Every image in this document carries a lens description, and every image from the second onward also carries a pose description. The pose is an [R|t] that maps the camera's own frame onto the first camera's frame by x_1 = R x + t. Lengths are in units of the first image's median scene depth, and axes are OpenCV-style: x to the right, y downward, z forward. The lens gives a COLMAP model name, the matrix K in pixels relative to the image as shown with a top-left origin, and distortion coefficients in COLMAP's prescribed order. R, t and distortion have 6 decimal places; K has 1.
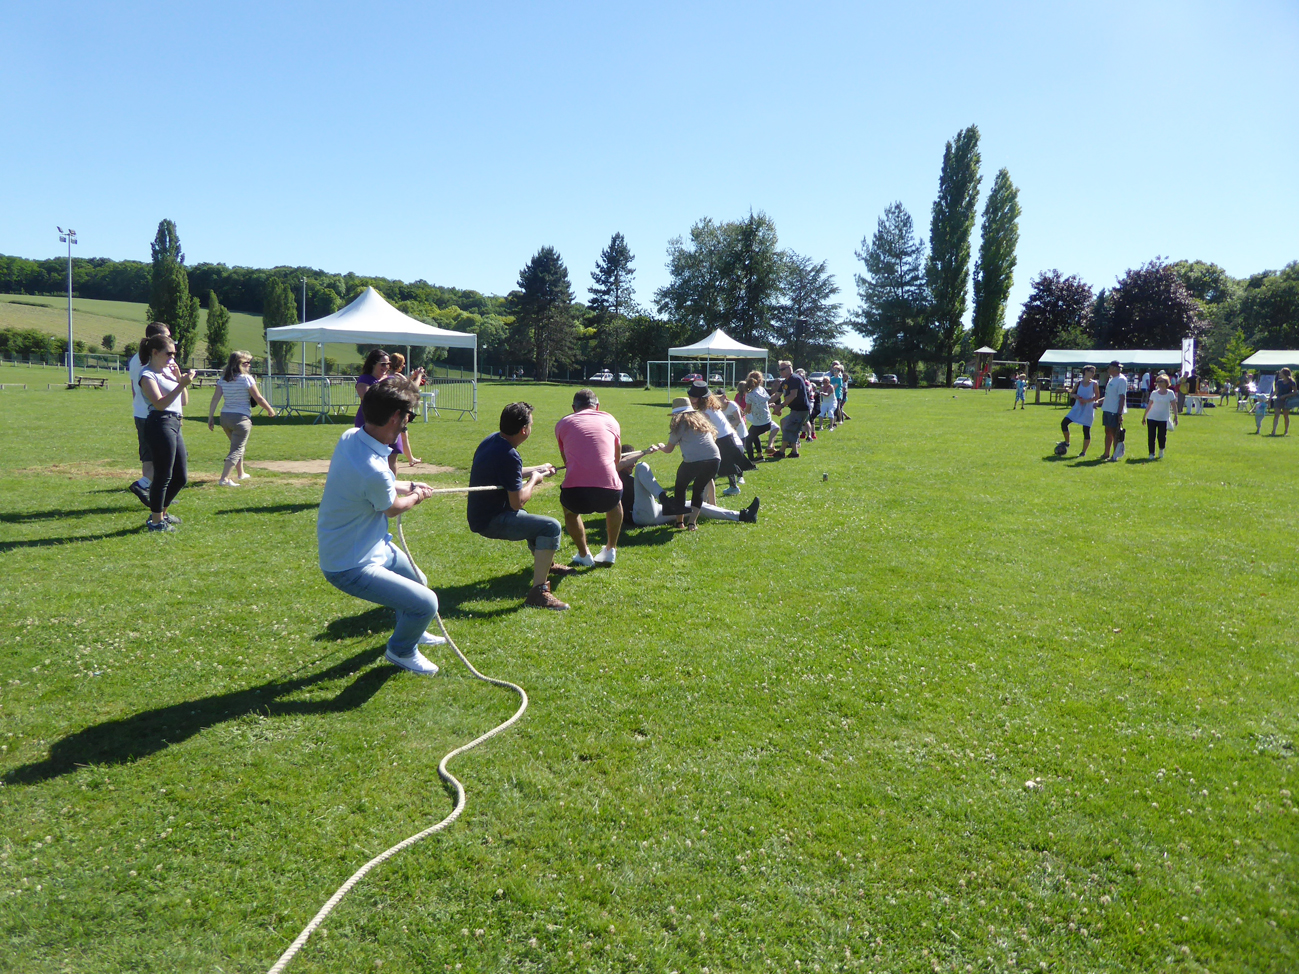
lens RADIAL K [[953.8, 0, 653.4], [0, 953.8, 482.0], [0, 0, 1]] dist [-0.011316, -0.001303]
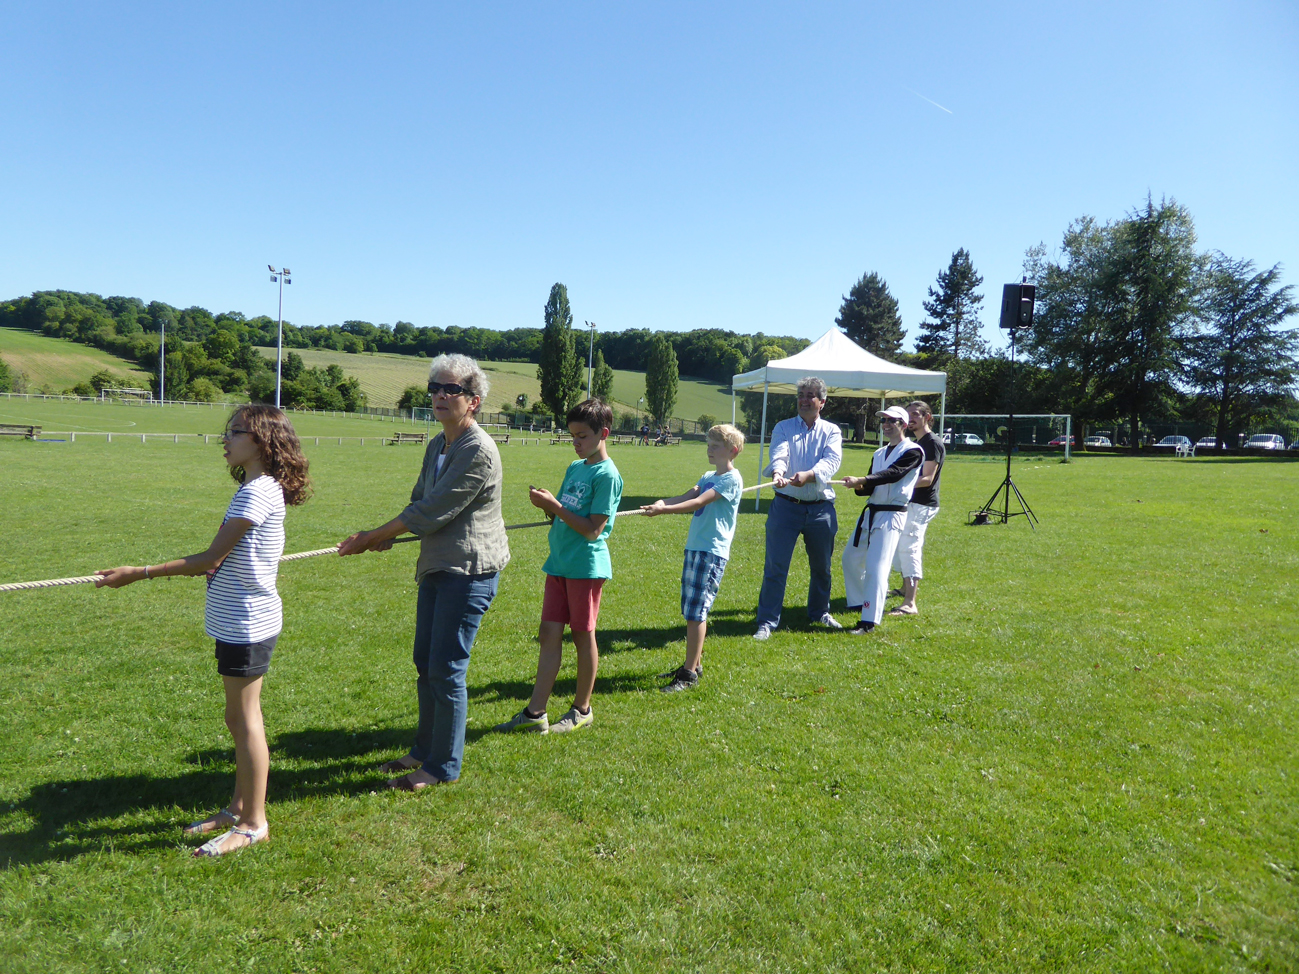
lens RADIAL K [[953.8, 0, 646.6], [0, 953.8, 491.7], [0, 0, 1]] dist [-0.011316, -0.001303]
pose [[0.901508, 0.037390, -0.431145, 0.070175], [-0.060246, 0.997403, -0.039474, -0.023514], [0.428549, 0.061560, 0.901419, 0.219766]]
